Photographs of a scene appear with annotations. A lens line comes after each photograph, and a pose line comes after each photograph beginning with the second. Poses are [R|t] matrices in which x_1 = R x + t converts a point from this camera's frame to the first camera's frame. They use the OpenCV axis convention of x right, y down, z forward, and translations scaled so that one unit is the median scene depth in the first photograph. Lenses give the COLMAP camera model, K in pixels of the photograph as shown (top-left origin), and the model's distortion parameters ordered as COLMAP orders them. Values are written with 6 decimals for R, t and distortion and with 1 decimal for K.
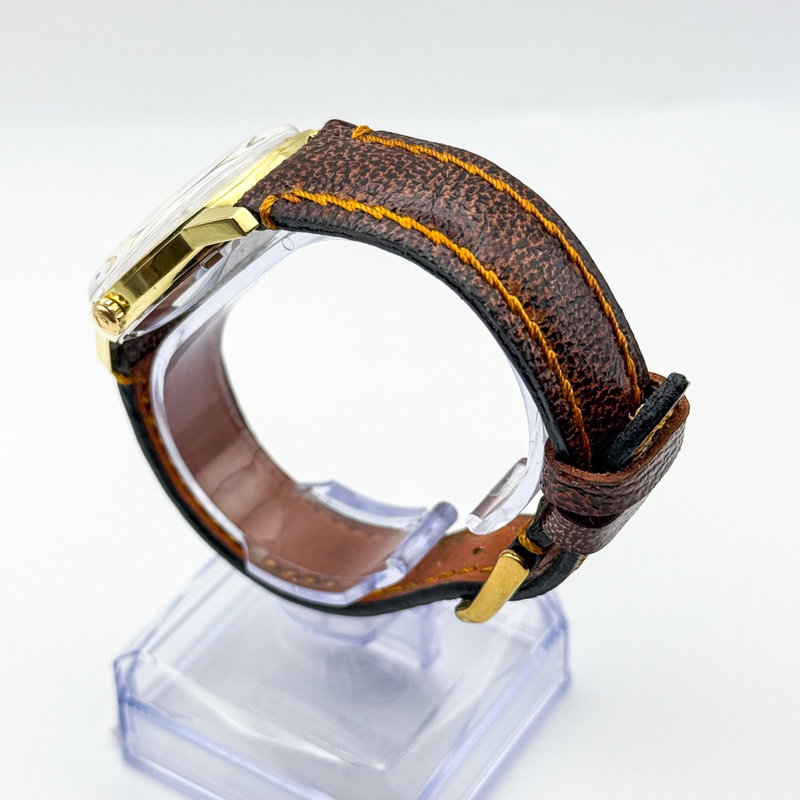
lens RADIAL K [[1923.9, 0, 399.9], [0, 1923.9, 400.2], [0, 0, 1]] dist [0.025164, 0.000000]
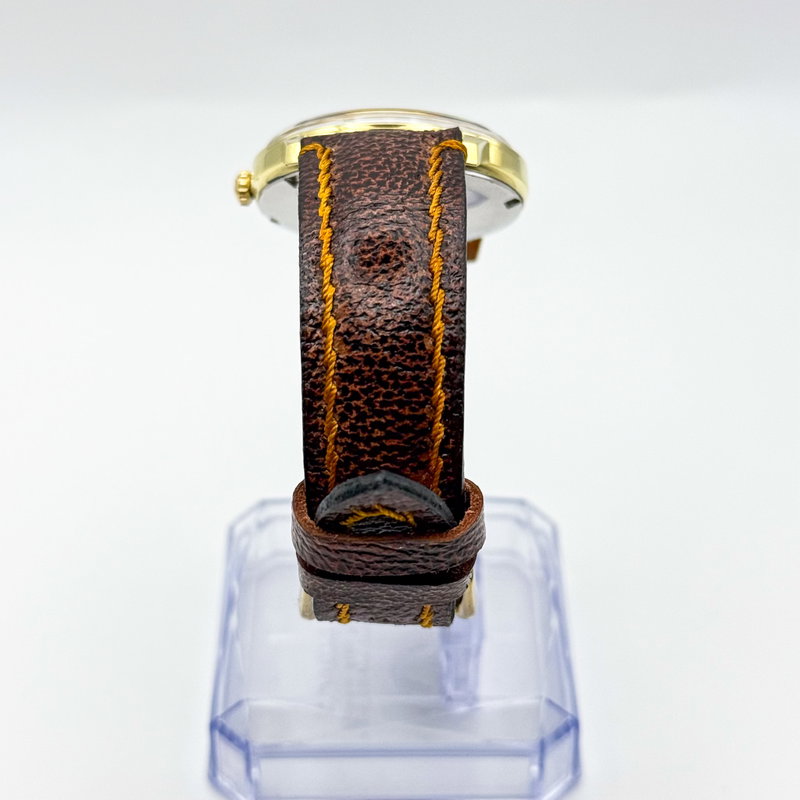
lens RADIAL K [[1923.9, 0, 400.5], [0, 1923.9, 400.0], [0, 0, 1]] dist [0.025164, 0.000000]
pose [[0.542018, 0.531146, -0.651230, 0.739283], [-0.529225, 0.817705, 0.226450, -0.260139], [0.652792, 0.221908, 0.724306, 0.296224]]
